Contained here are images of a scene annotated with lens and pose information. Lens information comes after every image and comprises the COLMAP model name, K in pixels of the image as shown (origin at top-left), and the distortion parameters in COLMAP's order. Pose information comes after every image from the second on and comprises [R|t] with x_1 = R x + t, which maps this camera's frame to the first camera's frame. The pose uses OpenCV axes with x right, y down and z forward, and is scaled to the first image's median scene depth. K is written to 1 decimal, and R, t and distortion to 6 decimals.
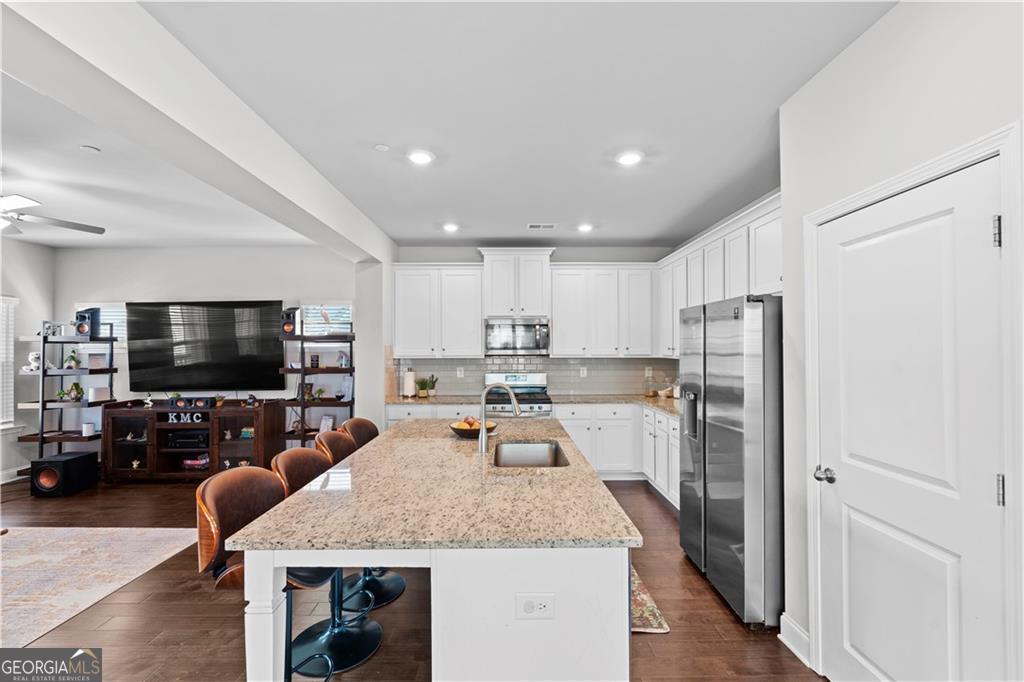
lens RADIAL K [[450.3, 0, 515.0], [0, 450.3, 339.2], [0, 0, 1]] dist [-0.004962, -0.000209]
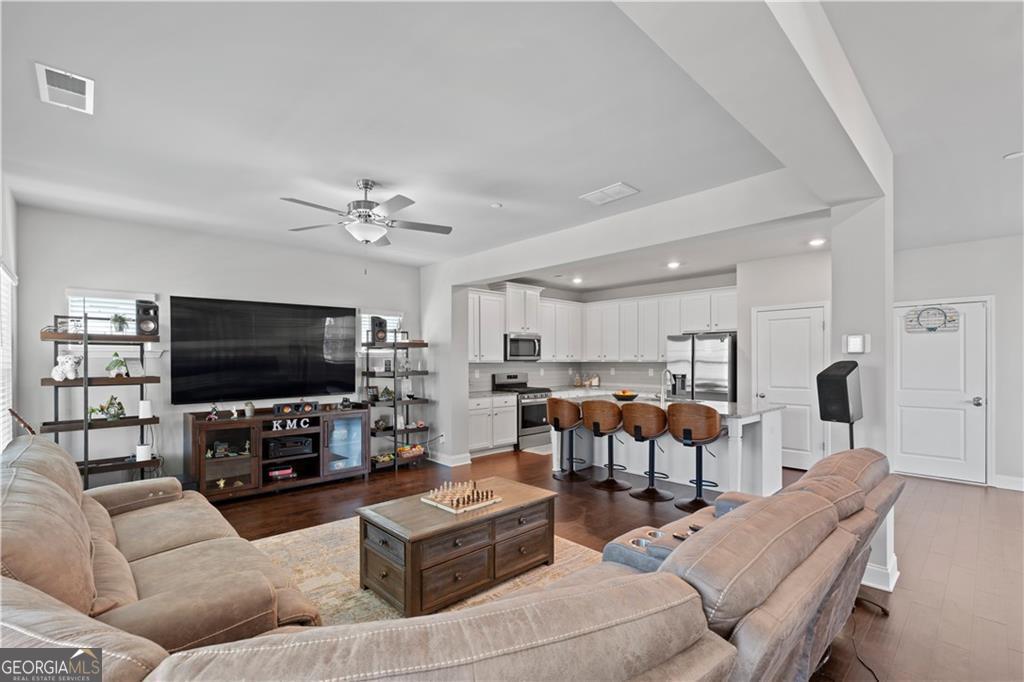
lens RADIAL K [[450.3, 0, 507.8], [0, 450.3, 359.1], [0, 0, 1]] dist [-0.004962, -0.000209]
pose [[0.742191, 0.003155, 0.670181, -0.998639], [-0.016971, 0.999757, 0.014088, 0.012702], [-0.669974, -0.021830, 0.742064, -0.026477]]
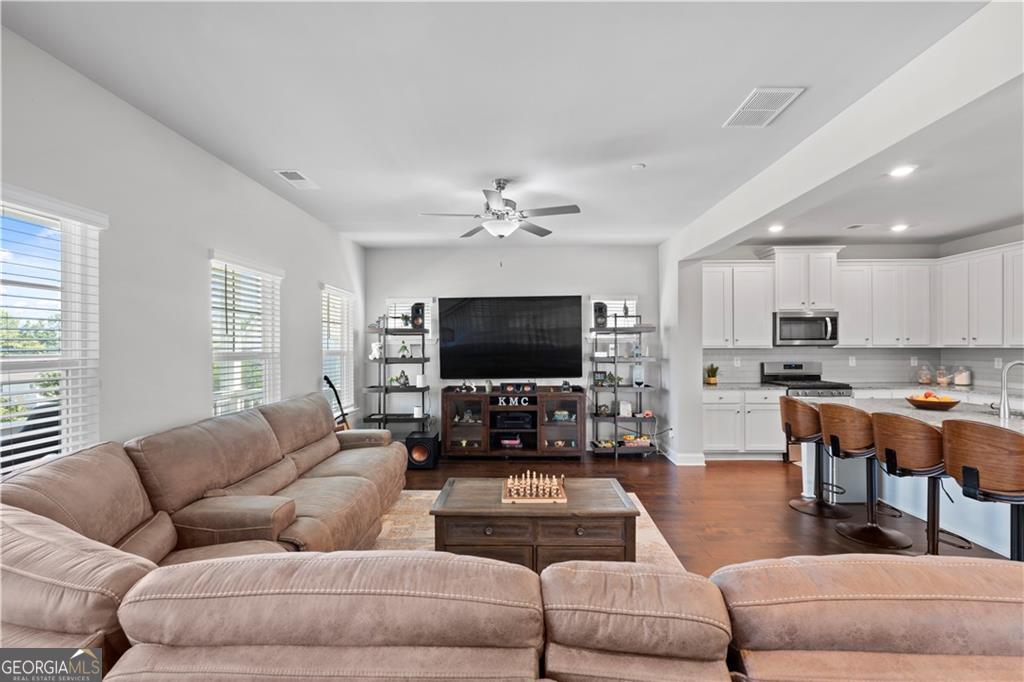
lens RADIAL K [[450.3, 0, 515.1], [0, 450.3, 345.3], [0, 0, 1]] dist [-0.004962, -0.000209]
pose [[0.999375, -0.000596, -0.035352, -0.664949], [0.001443, 0.999713, 0.023917, 0.008611], [0.035327, -0.023953, 0.999089, -0.109892]]
